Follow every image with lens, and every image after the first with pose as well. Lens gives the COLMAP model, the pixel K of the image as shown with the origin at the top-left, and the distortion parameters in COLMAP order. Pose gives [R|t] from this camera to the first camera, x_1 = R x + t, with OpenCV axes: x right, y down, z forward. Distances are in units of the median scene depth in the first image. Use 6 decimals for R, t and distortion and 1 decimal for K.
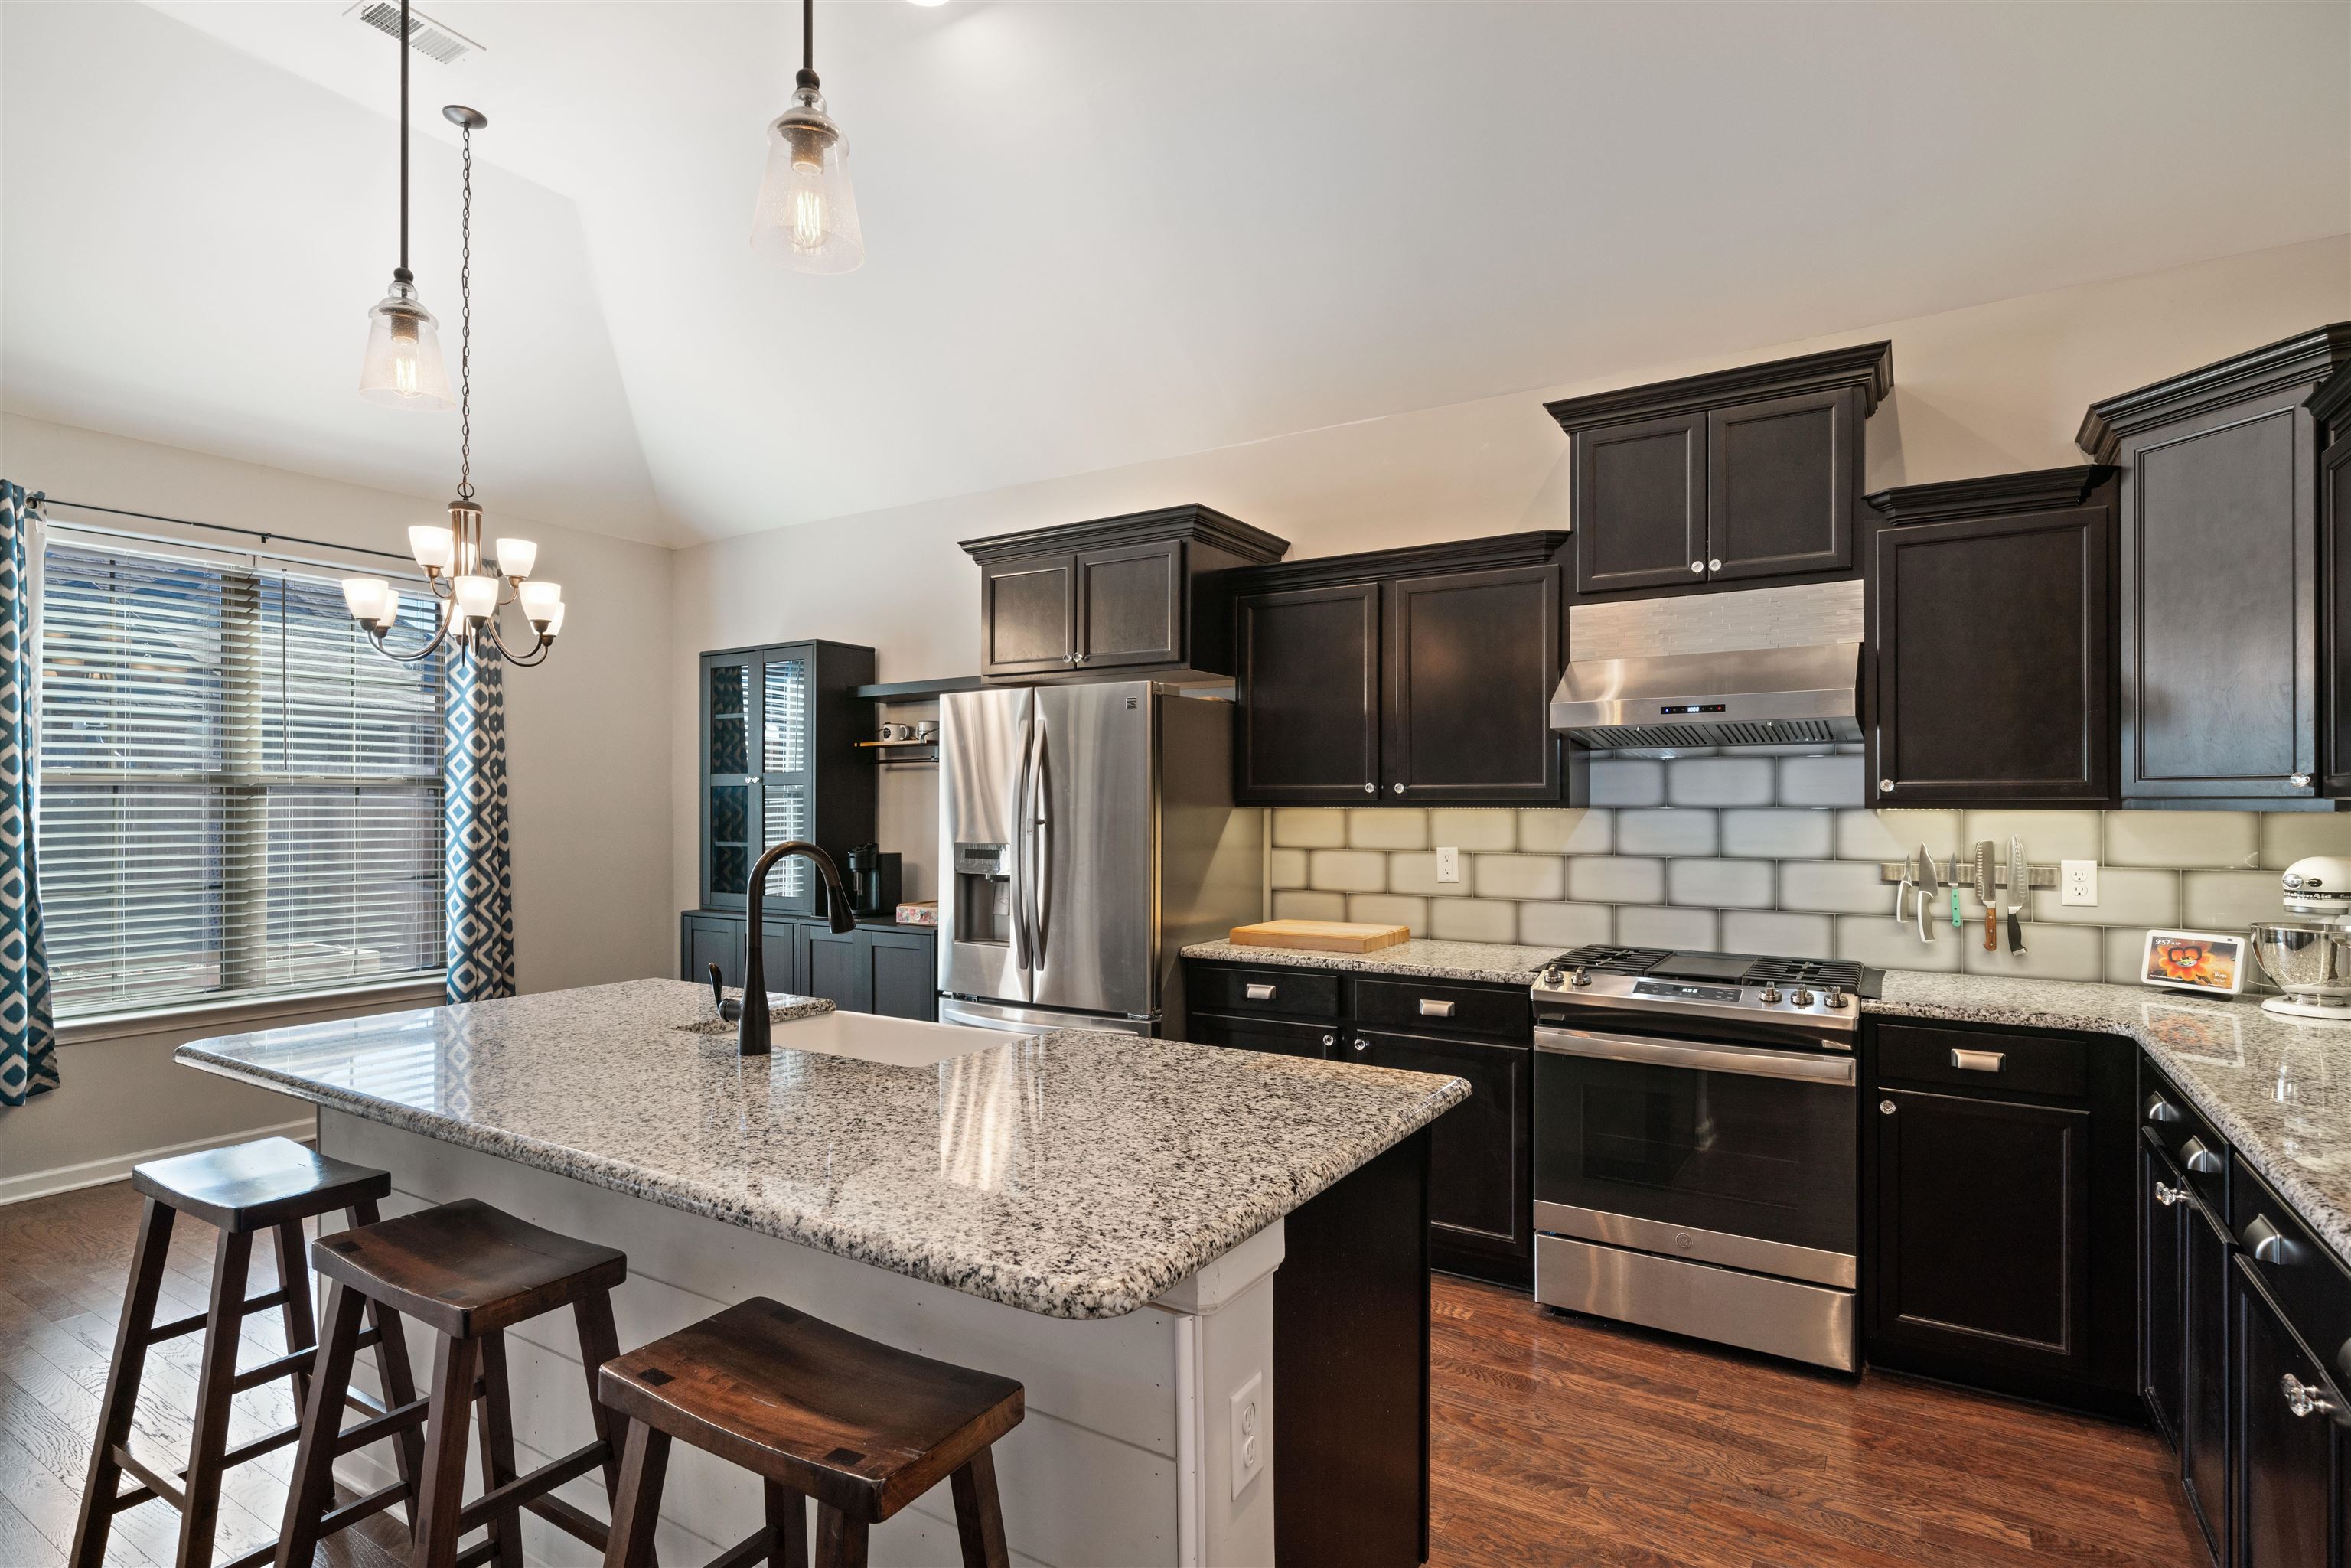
lens RADIAL K [[1167.1, 0, 1176.1], [0, 1167.1, 798.1], [0, 0, 1]] dist [0.000464, -0.001317]
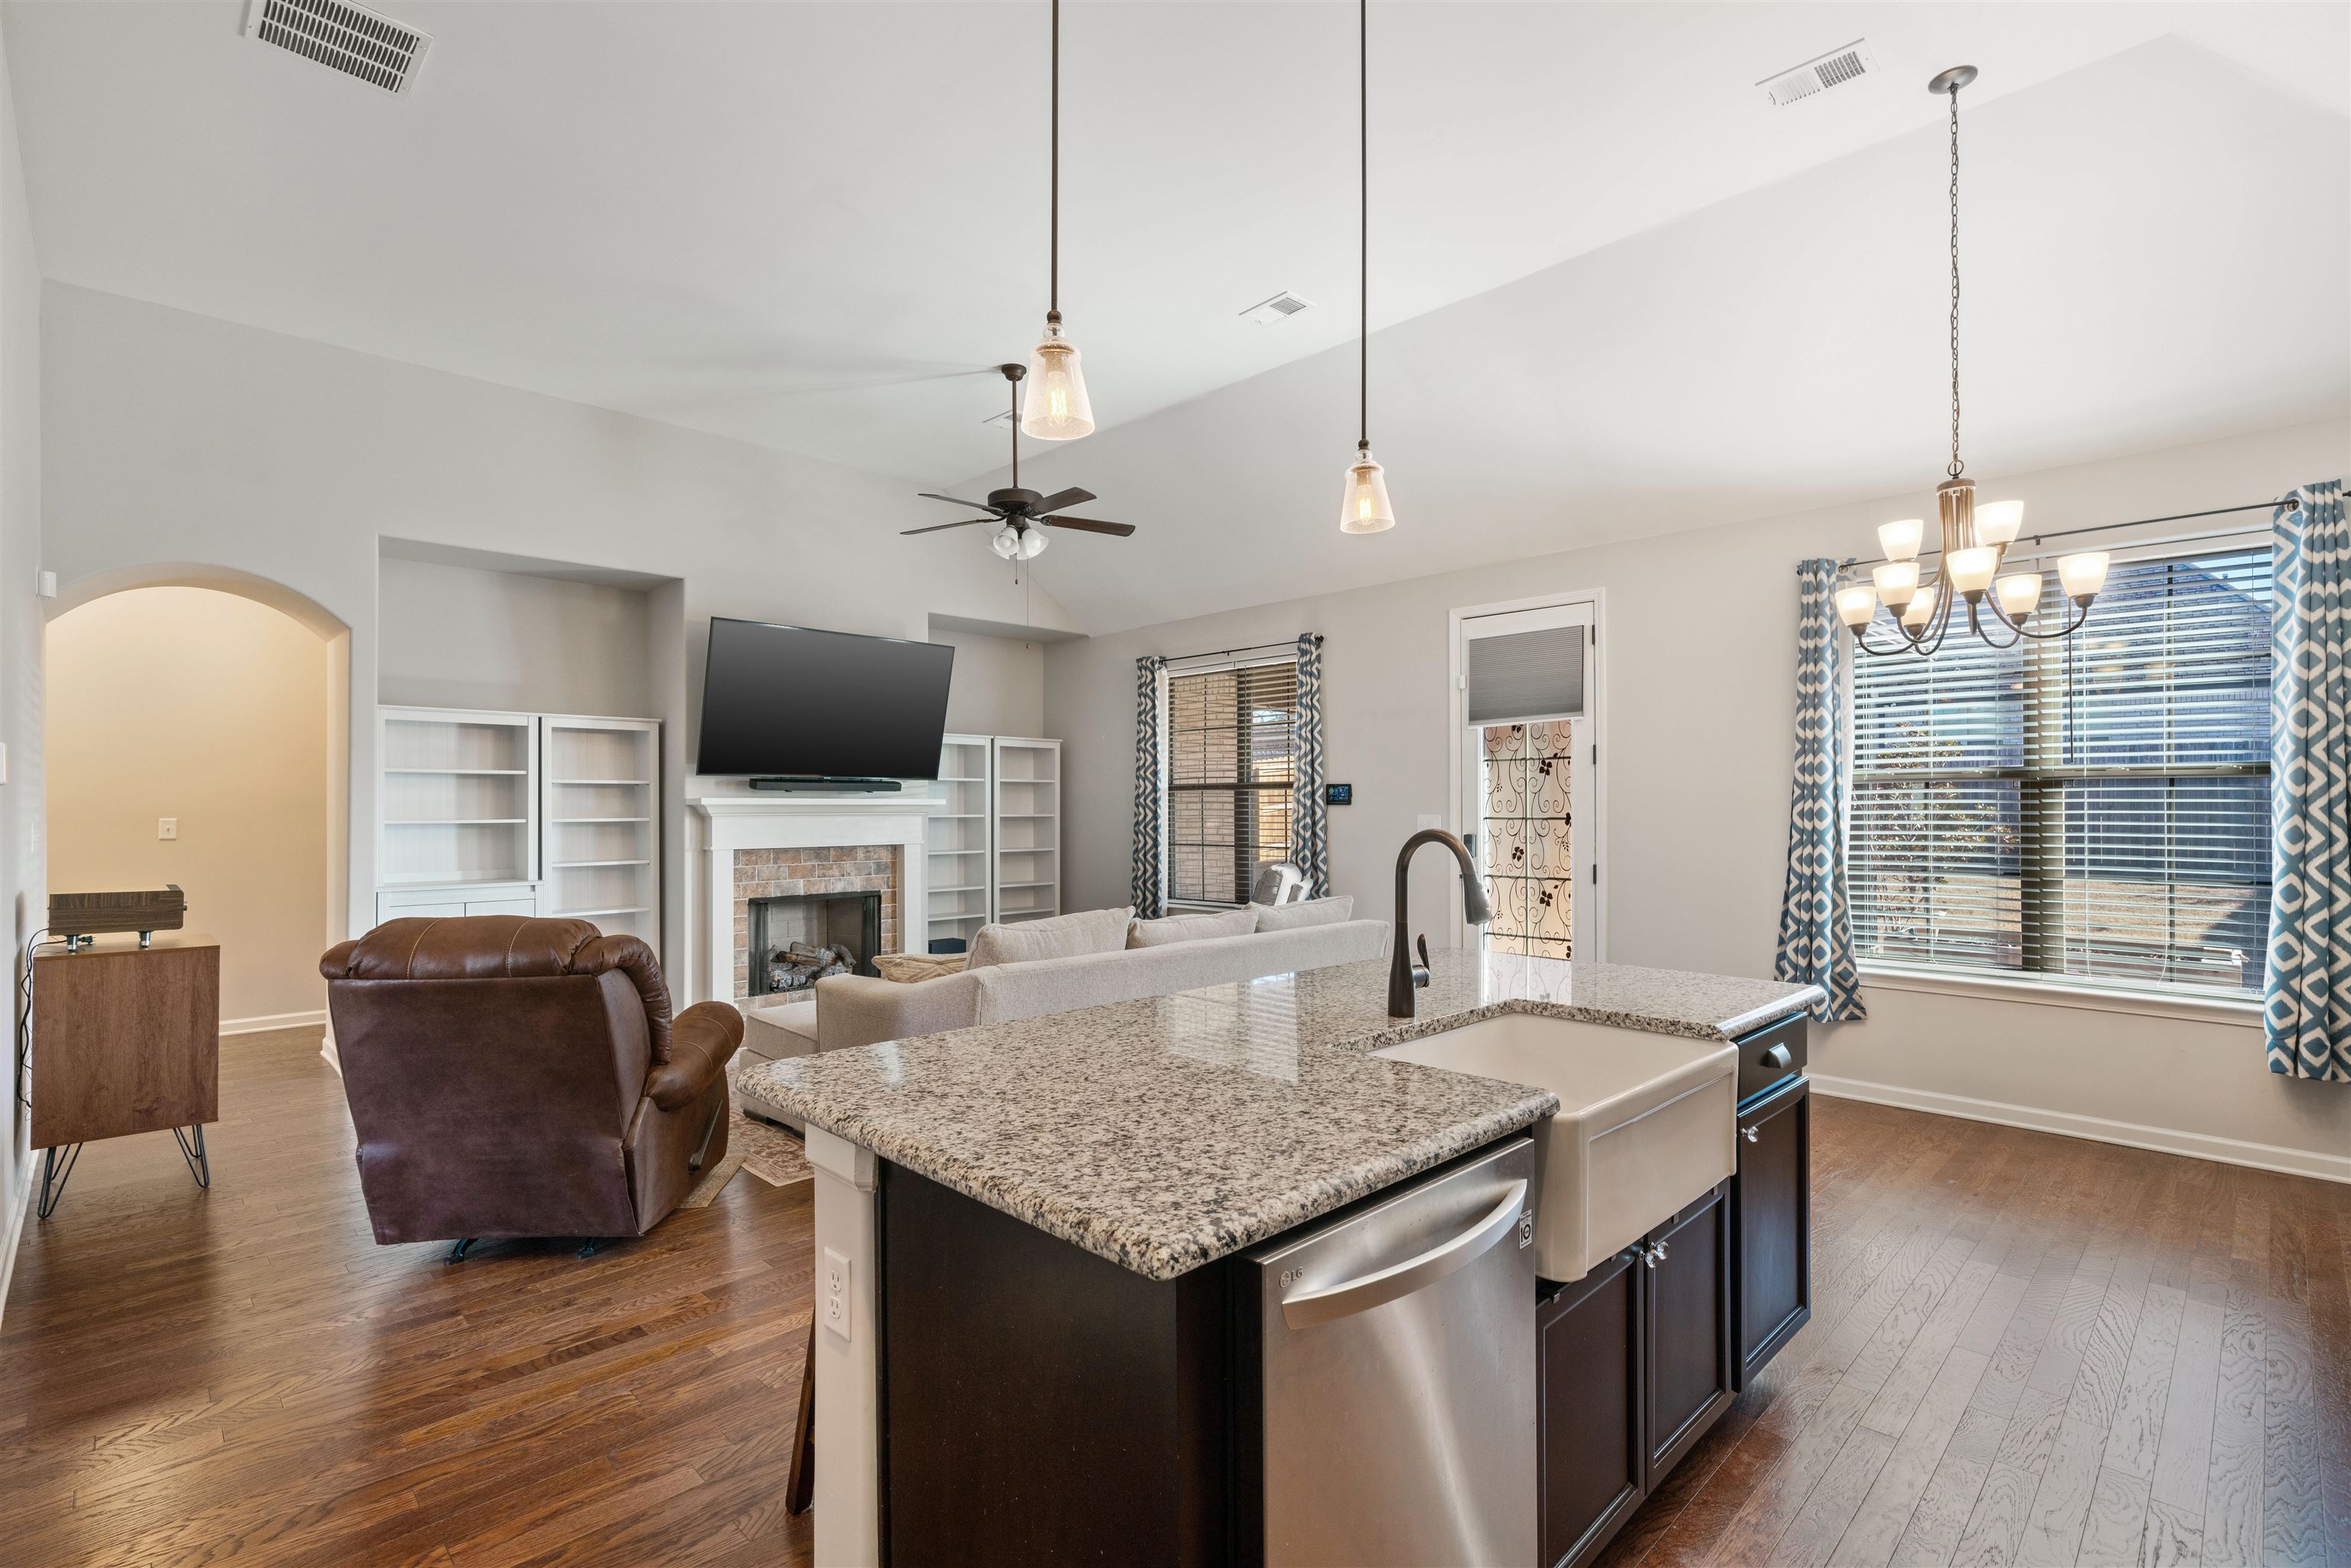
lens RADIAL K [[1084.1, 0, 1181.0], [0, 1084.1, 792.5], [0, 0, 1]] dist [0.001727, 0.000880]
pose [[-0.226381, -0.008993, -0.973997, 0.385154], [0.008160, 0.999905, -0.011128, 0.006447], [0.974005, -0.010467, -0.226286, 0.558110]]
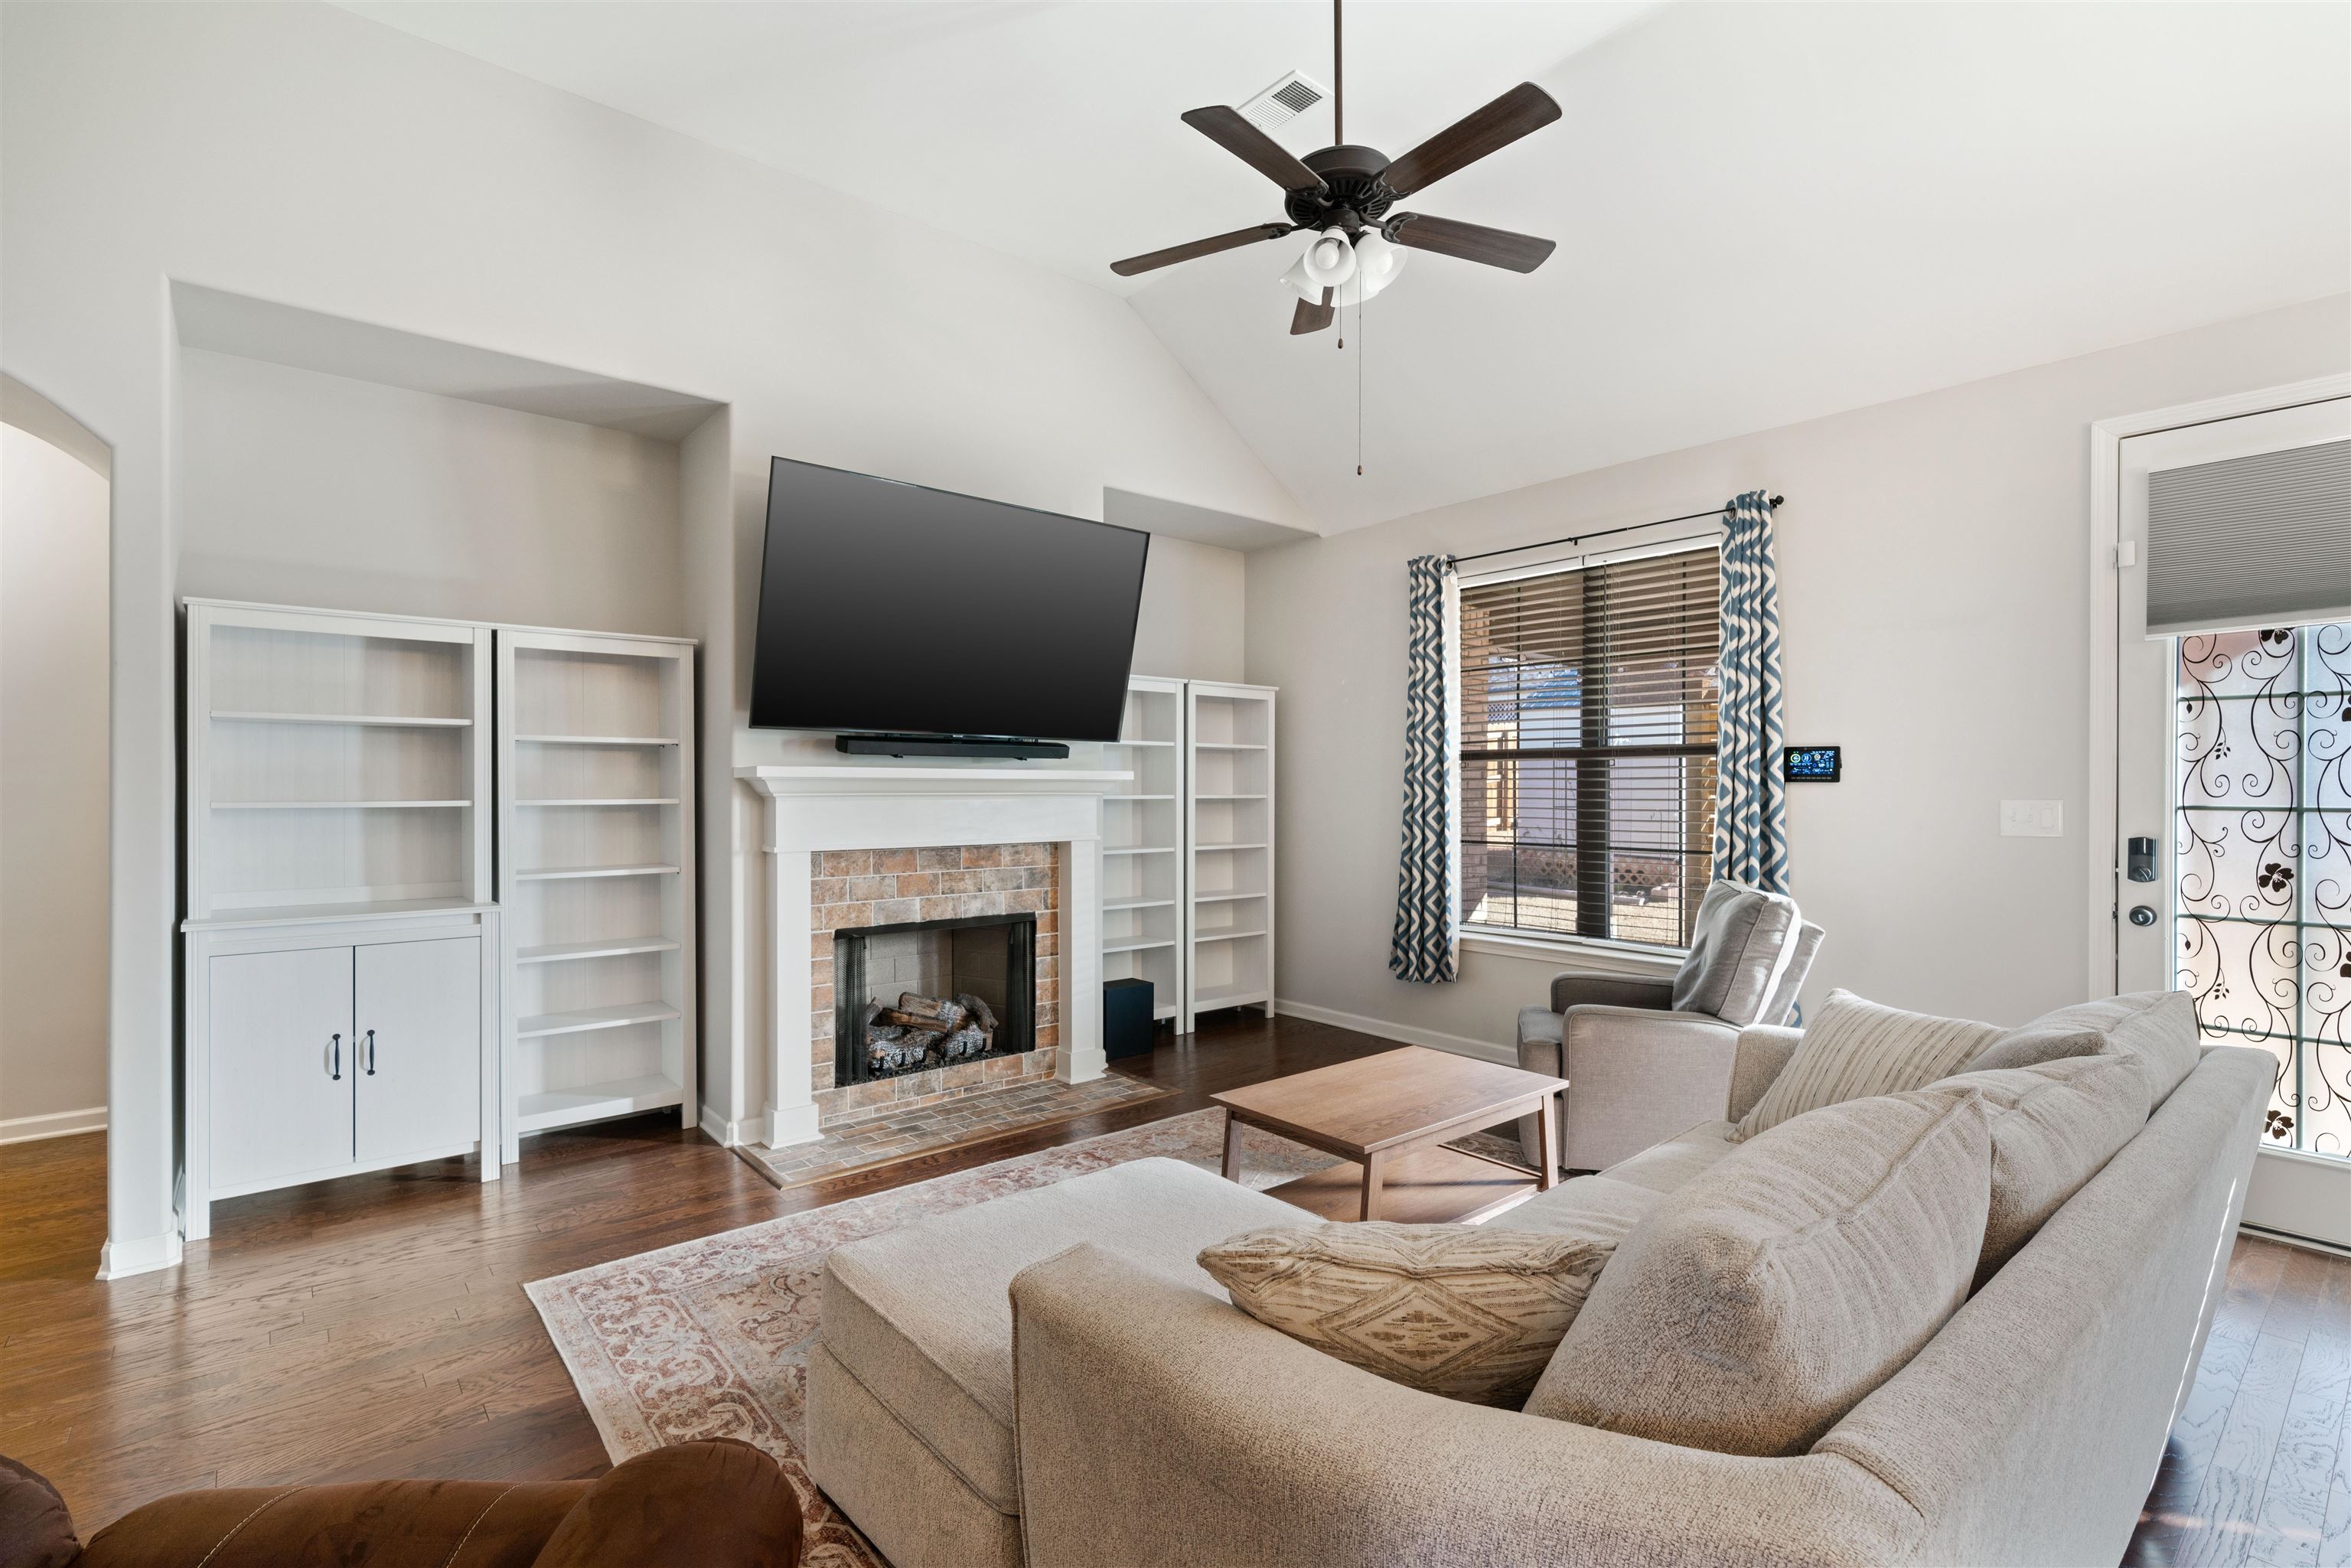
lens RADIAL K [[1084.1, 0, 1179.6], [0, 1084.1, 787.2], [0, 0, 1]] dist [0.001727, 0.000880]
pose [[-0.302379, 0.003703, -0.953180, -0.221438], [0.004191, 0.999988, 0.002555, 0.008535], [0.953178, -0.003222, -0.302391, 0.145898]]
